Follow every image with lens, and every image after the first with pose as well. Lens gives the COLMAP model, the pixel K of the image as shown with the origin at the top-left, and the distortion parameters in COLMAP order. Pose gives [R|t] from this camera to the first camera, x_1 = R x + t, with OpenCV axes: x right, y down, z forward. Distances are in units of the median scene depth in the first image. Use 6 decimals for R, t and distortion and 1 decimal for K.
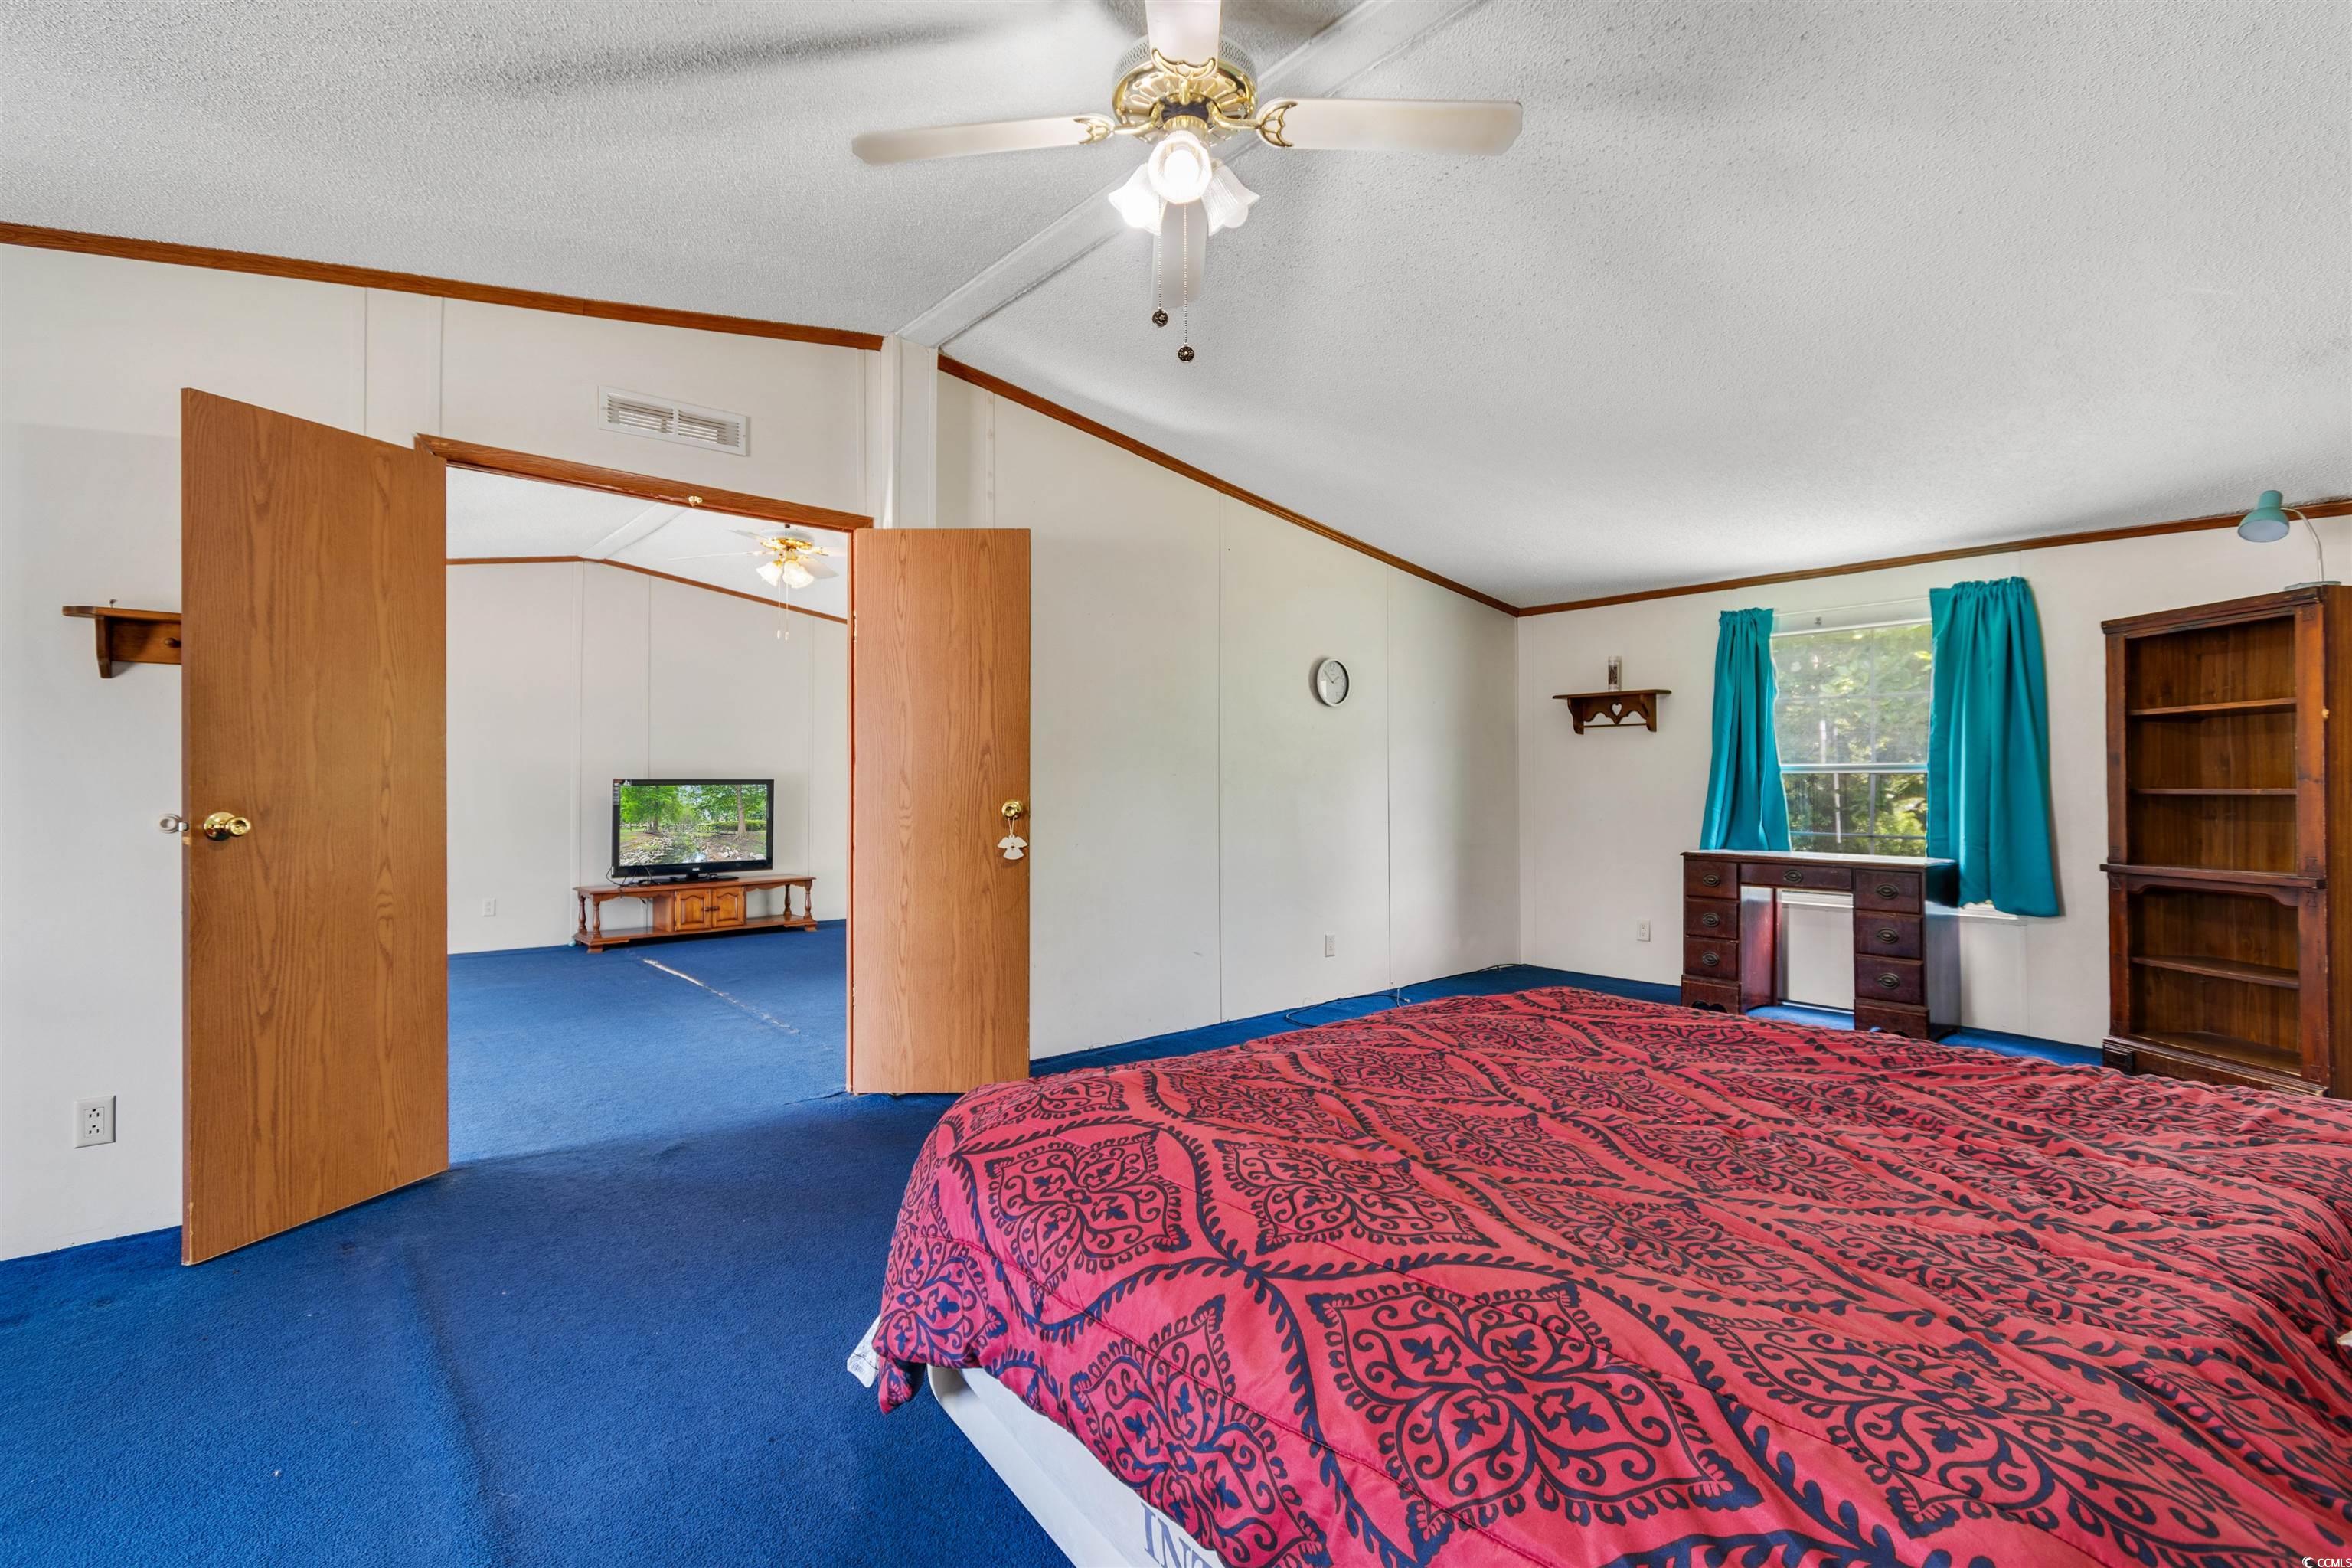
lens RADIAL K [[1059.2, 0, 1157.8], [0, 1059.2, 782.4], [0, 0, 1]] dist [0.000191, 0.000339]
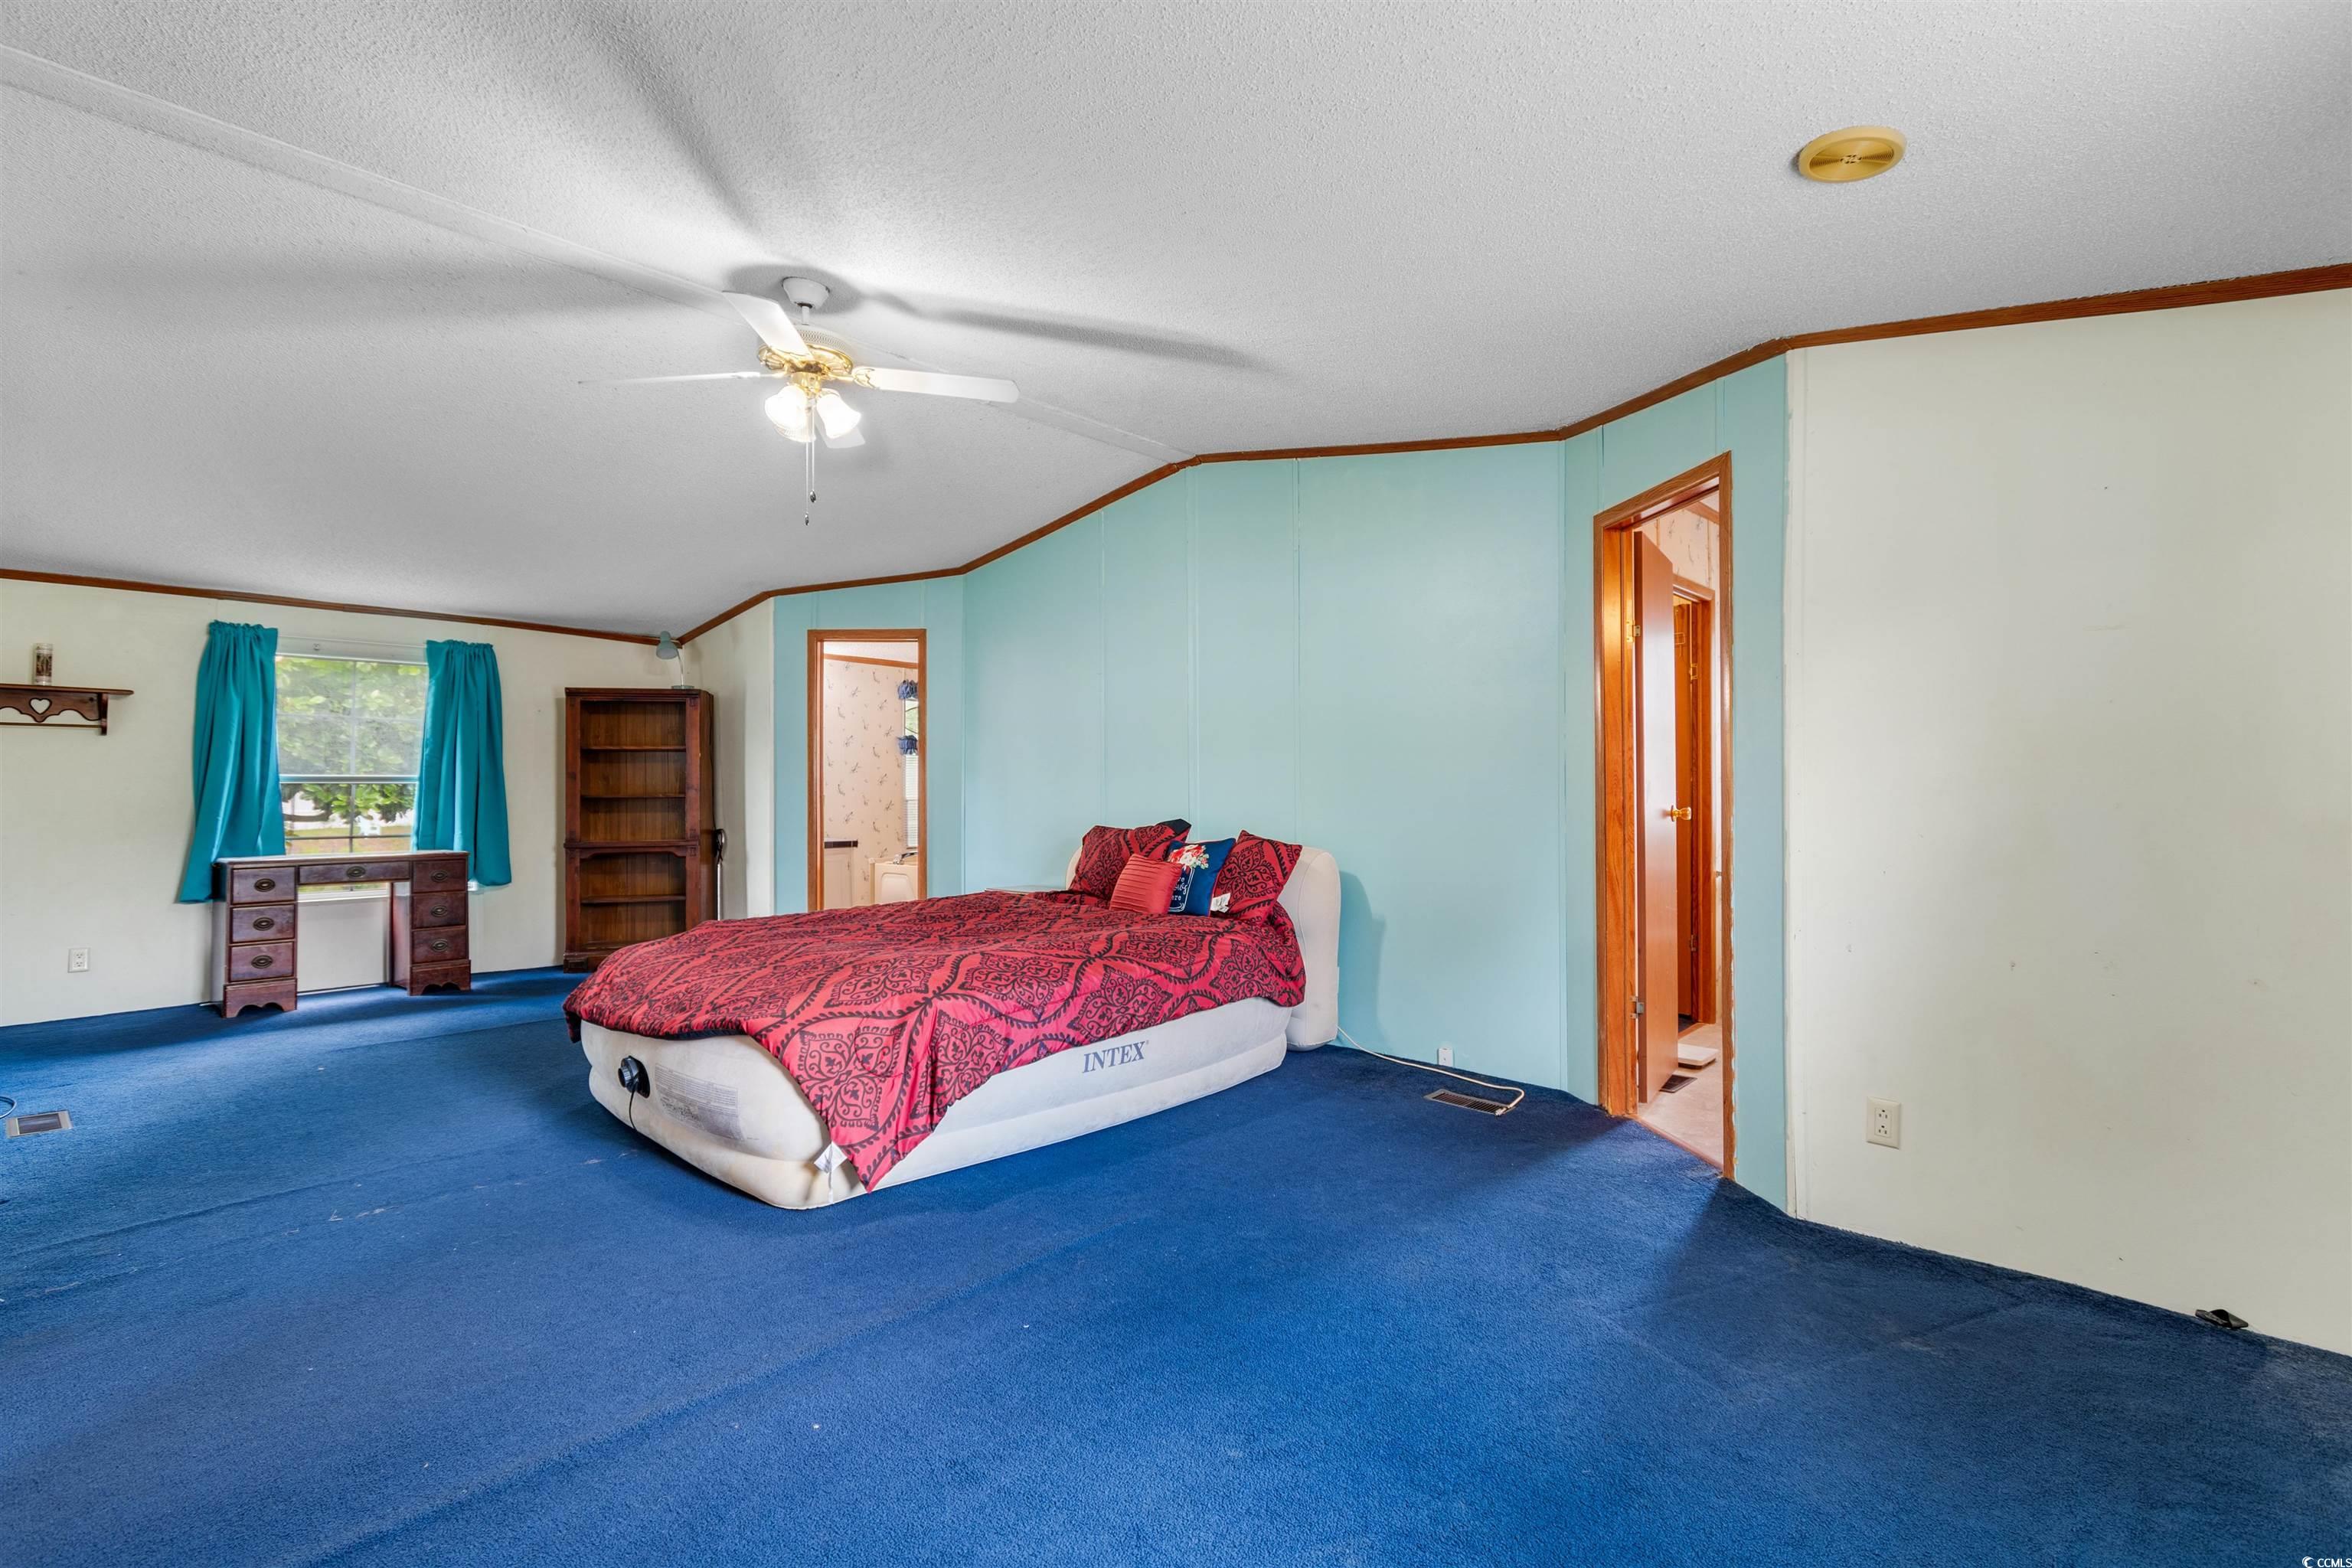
lens RADIAL K [[1059.2, 0, 1165.9], [0, 1059.2, 778.8], [0, 0, 1]] dist [0.000191, 0.000339]
pose [[-0.110096, 0.009674, 0.993874, -0.645600], [0.002883, 0.999952, -0.009413, -0.000297], [-0.993917, 0.001829, -0.110119, 0.256939]]
